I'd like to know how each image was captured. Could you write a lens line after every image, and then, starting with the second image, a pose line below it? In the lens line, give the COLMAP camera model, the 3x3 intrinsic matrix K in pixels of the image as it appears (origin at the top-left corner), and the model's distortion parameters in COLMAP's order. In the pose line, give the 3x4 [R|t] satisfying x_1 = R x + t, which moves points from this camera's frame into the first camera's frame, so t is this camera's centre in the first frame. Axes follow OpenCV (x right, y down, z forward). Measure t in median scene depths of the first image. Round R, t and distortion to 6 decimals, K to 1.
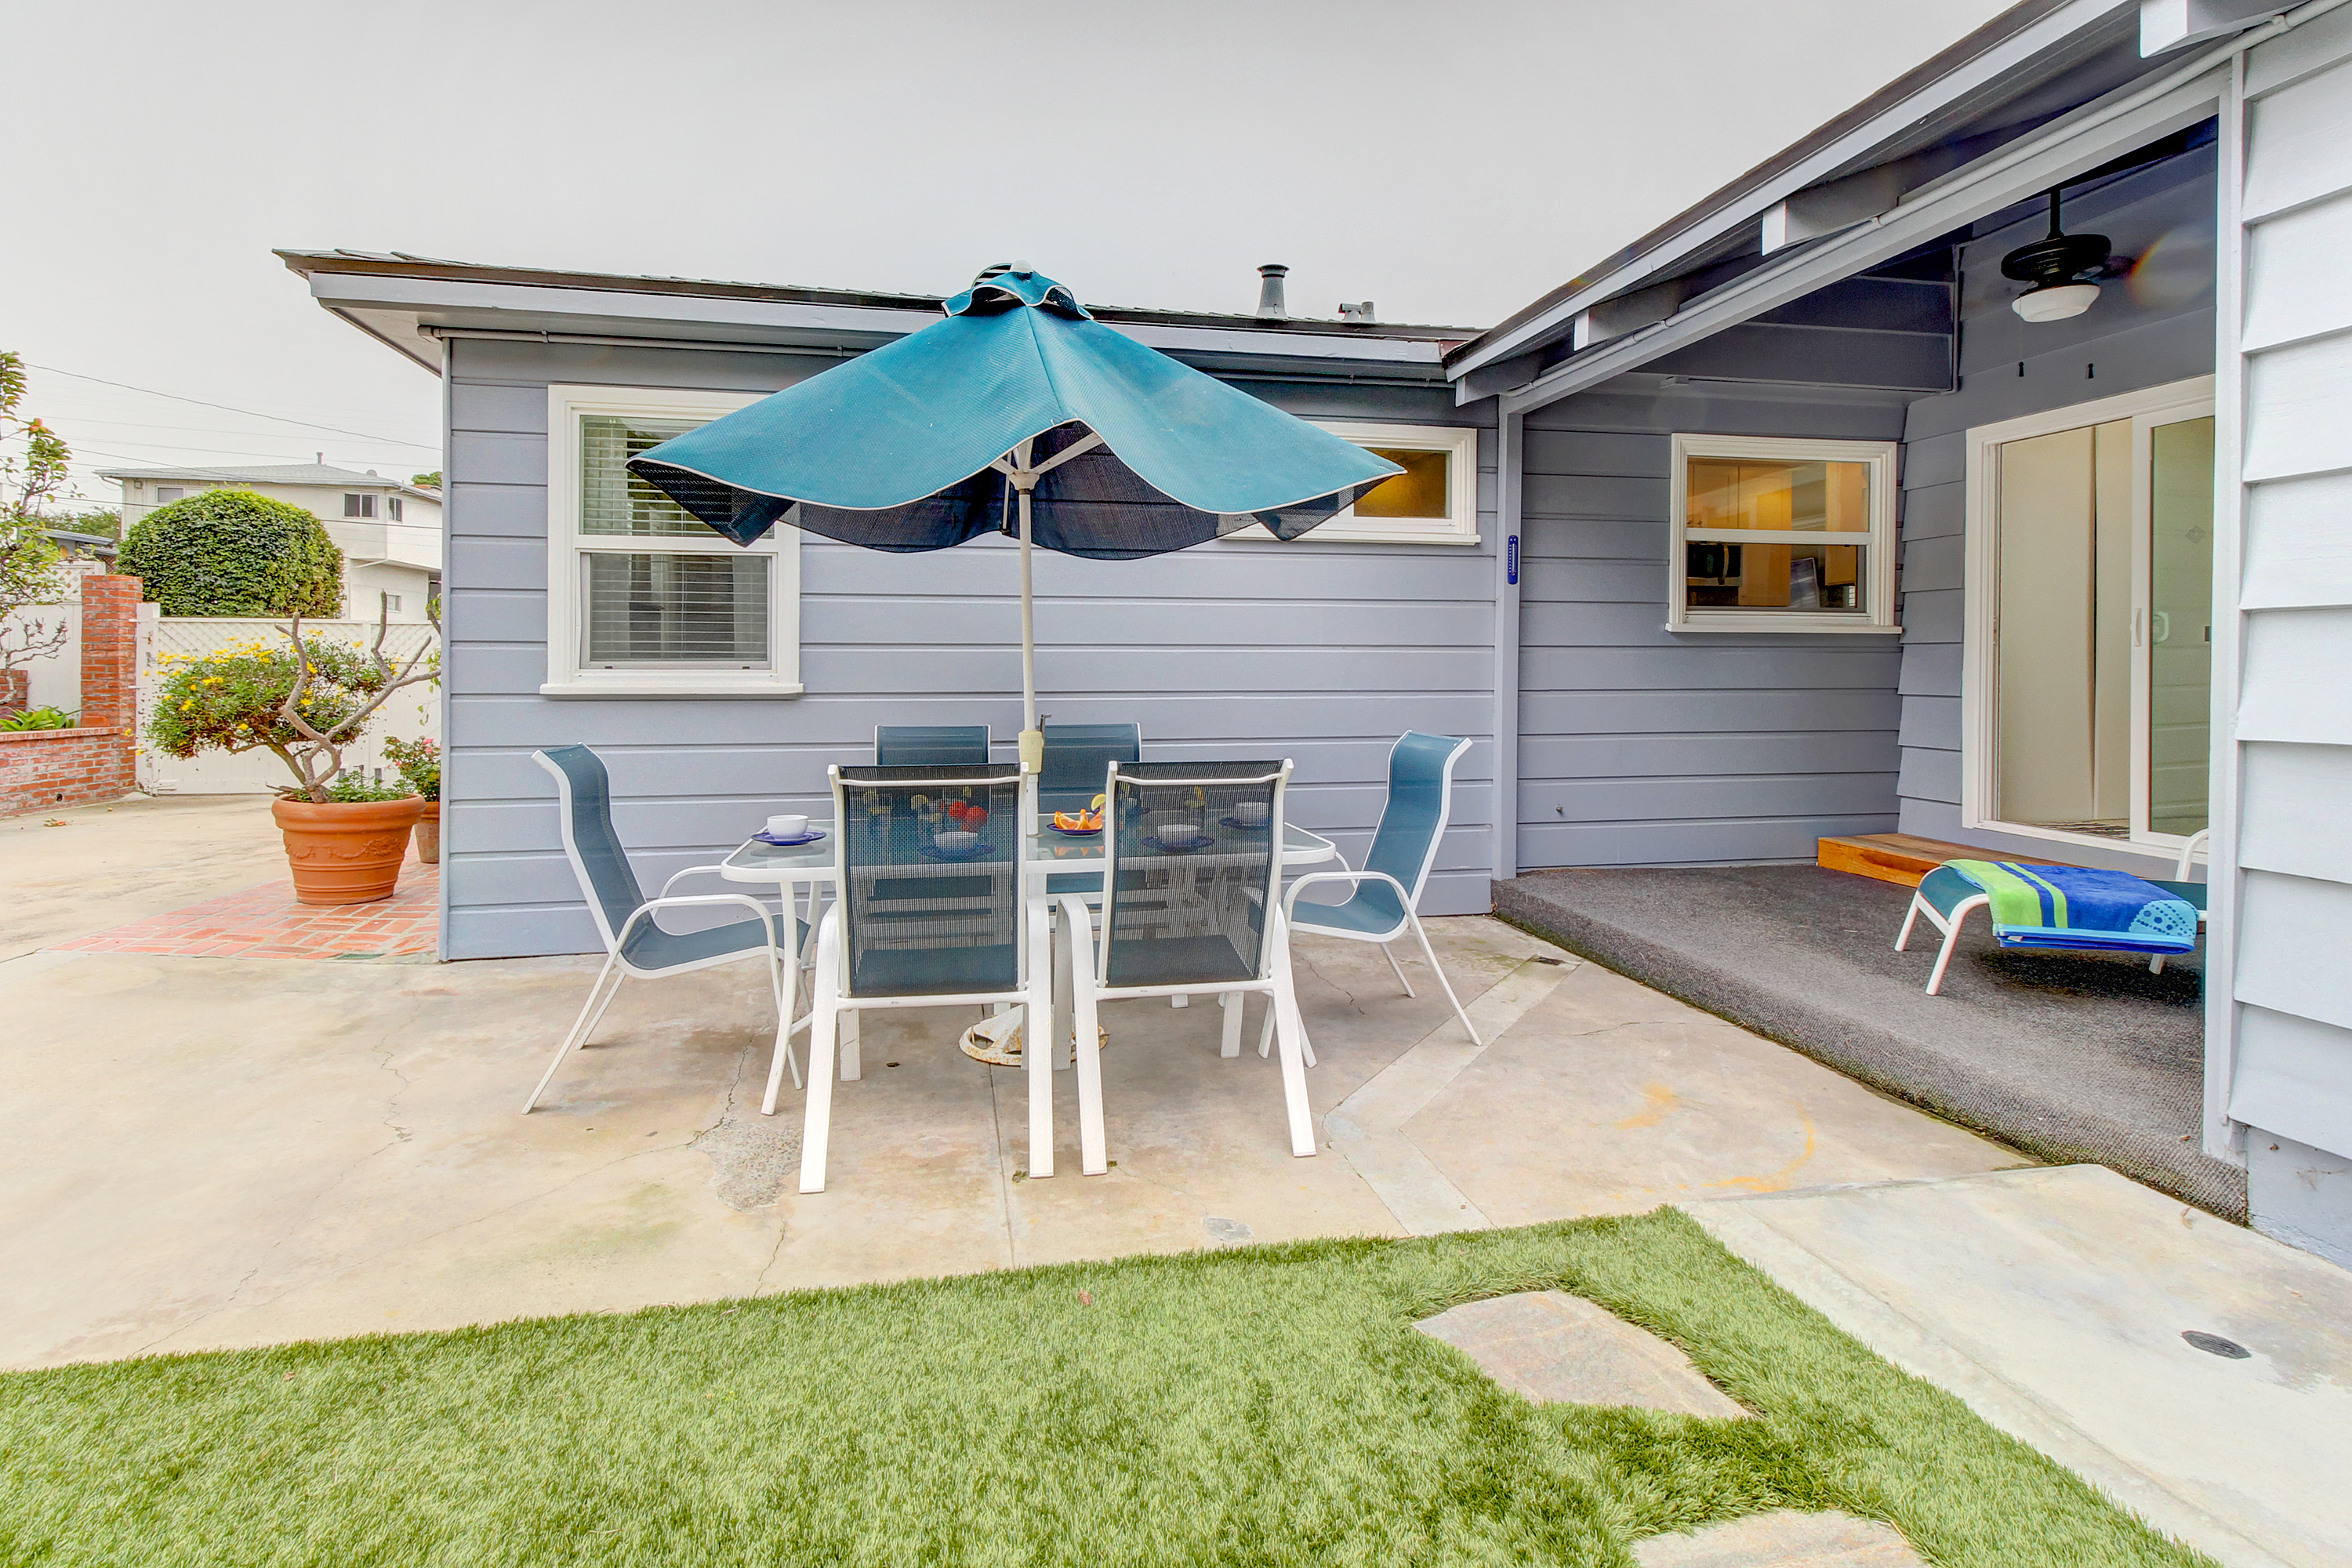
lens RADIAL K [[1113.9, 0, 1148.9], [0, 1113.9, 685.0], [0, 0, 1]] dist [0.010816, -0.001181]
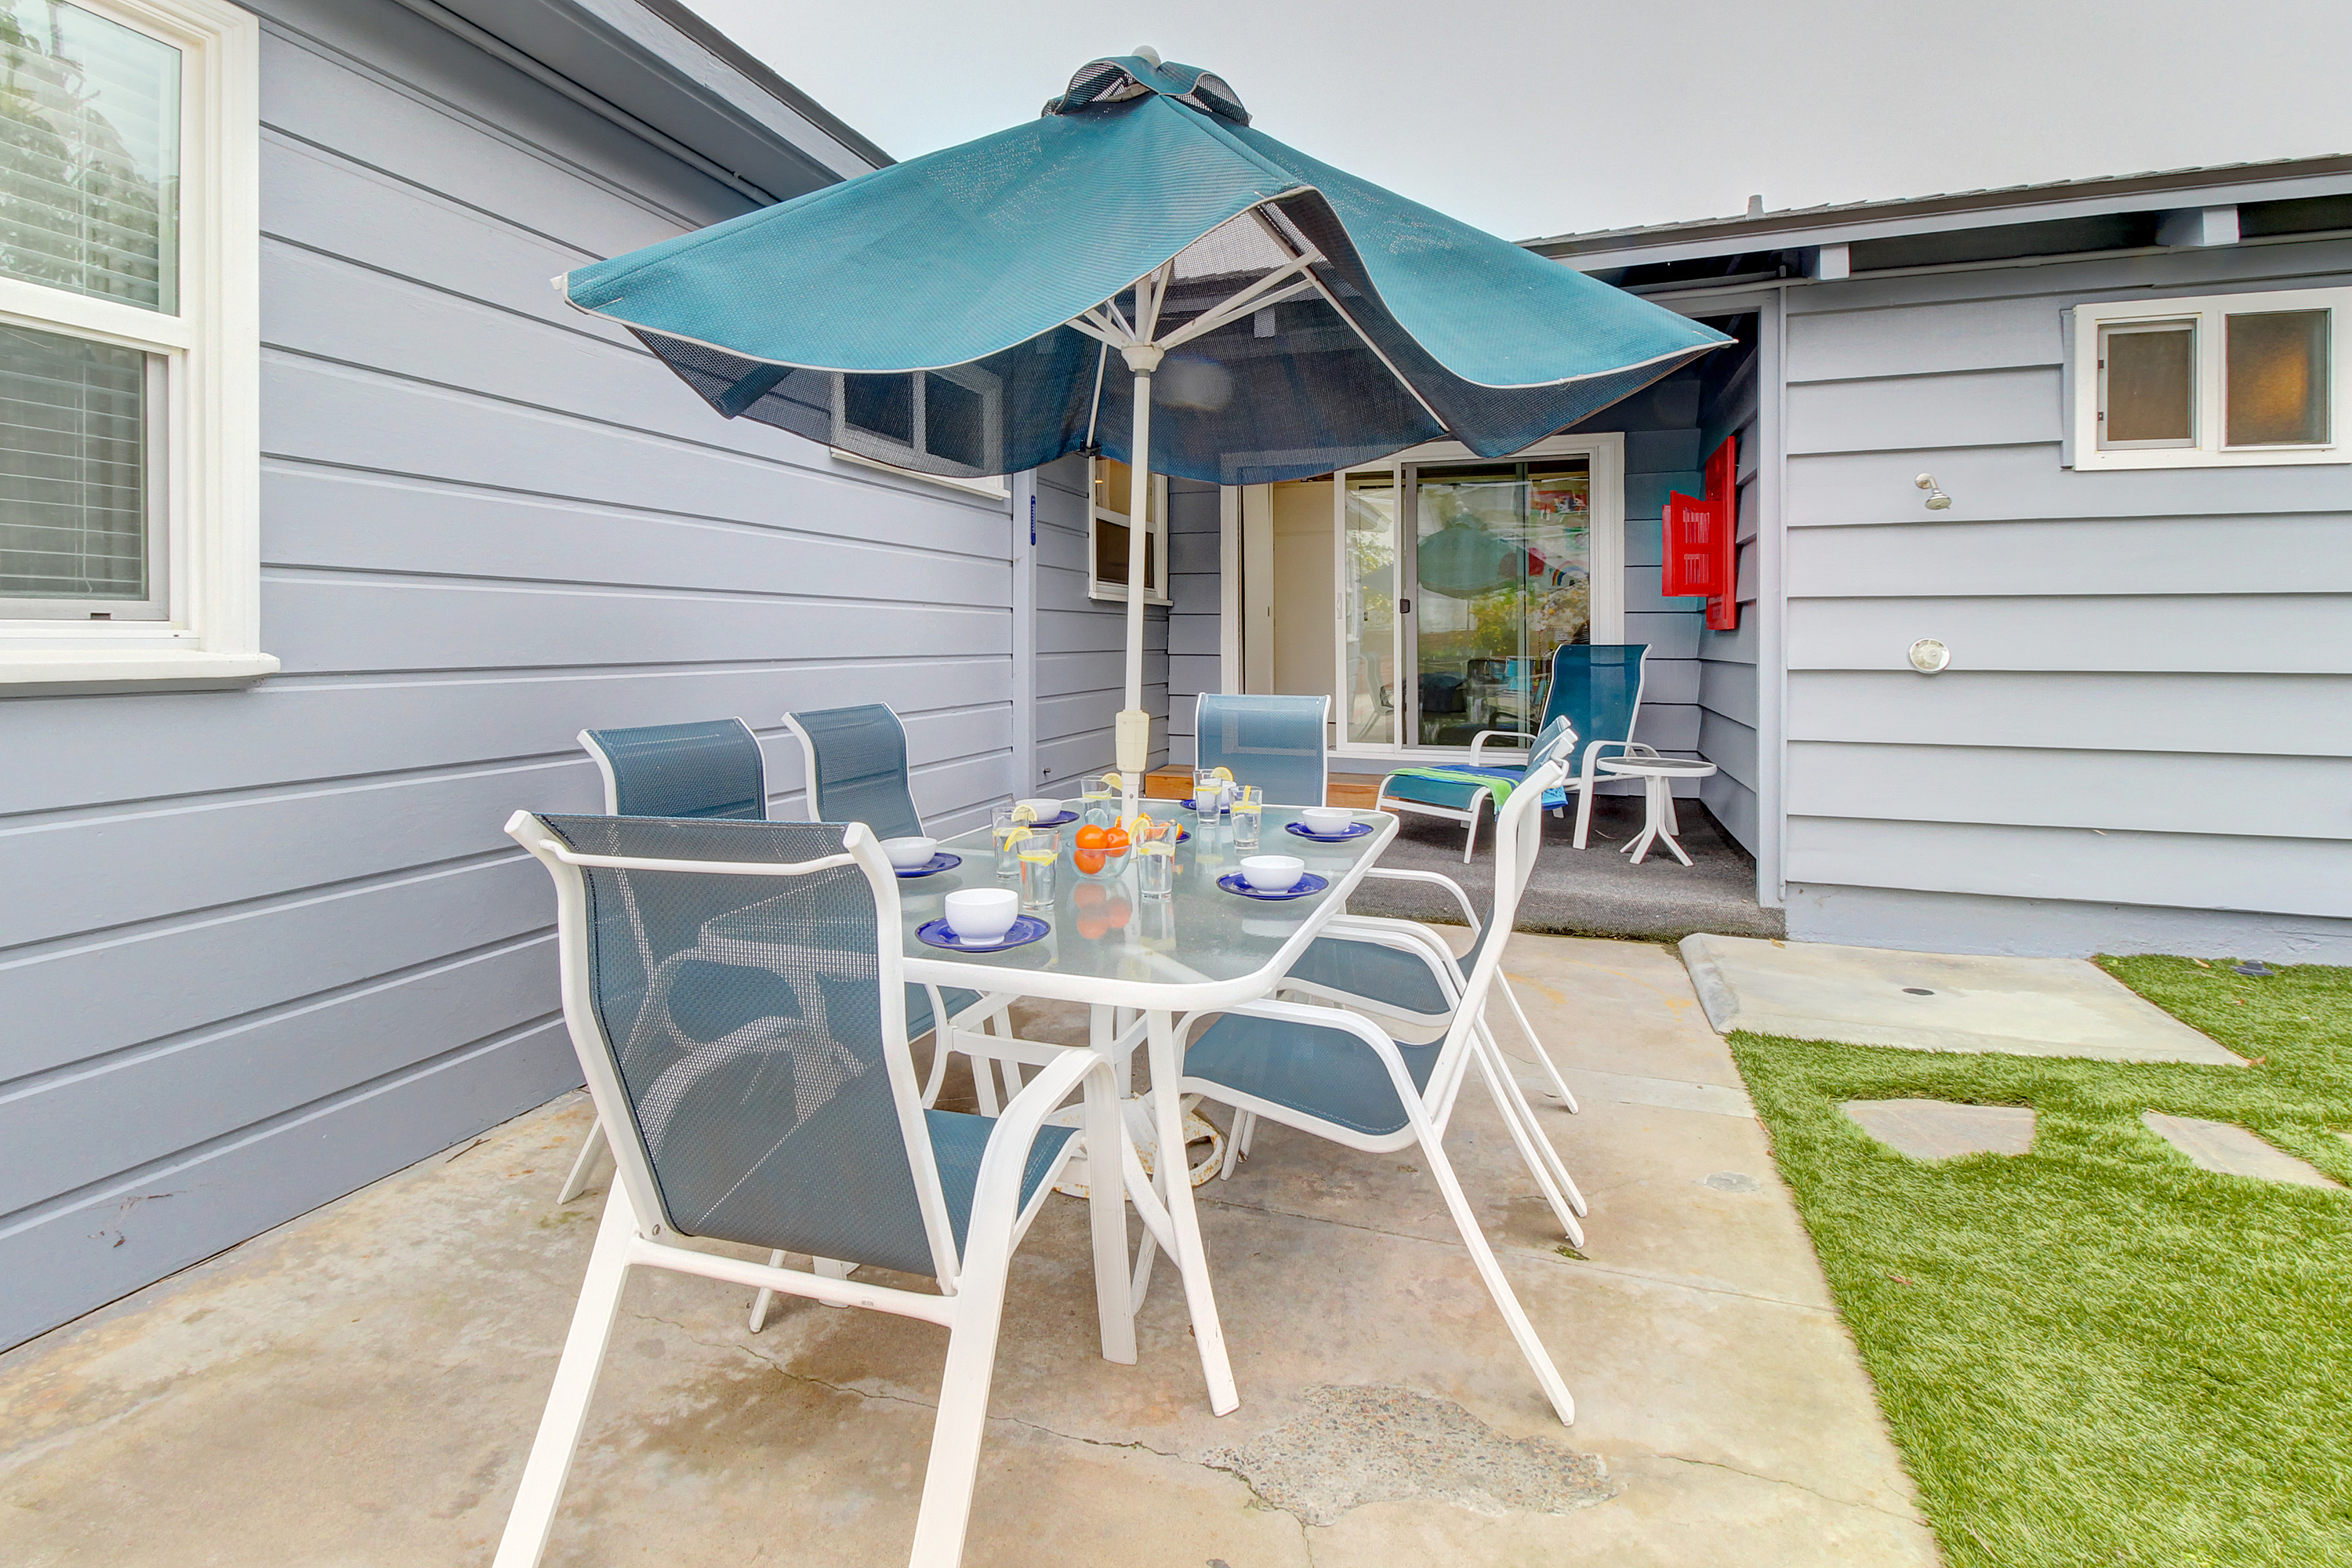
lens RADIAL K [[1113.9, 0, 1148.9], [0, 1113.9, 685.0], [0, 0, 1]] dist [0.010816, -0.001181]
pose [[0.501128, -0.035008, 0.864665, -0.872184], [0.006972, 0.999312, 0.036419, -0.004327], [-0.865345, -0.012222, 0.501028, 0.784567]]
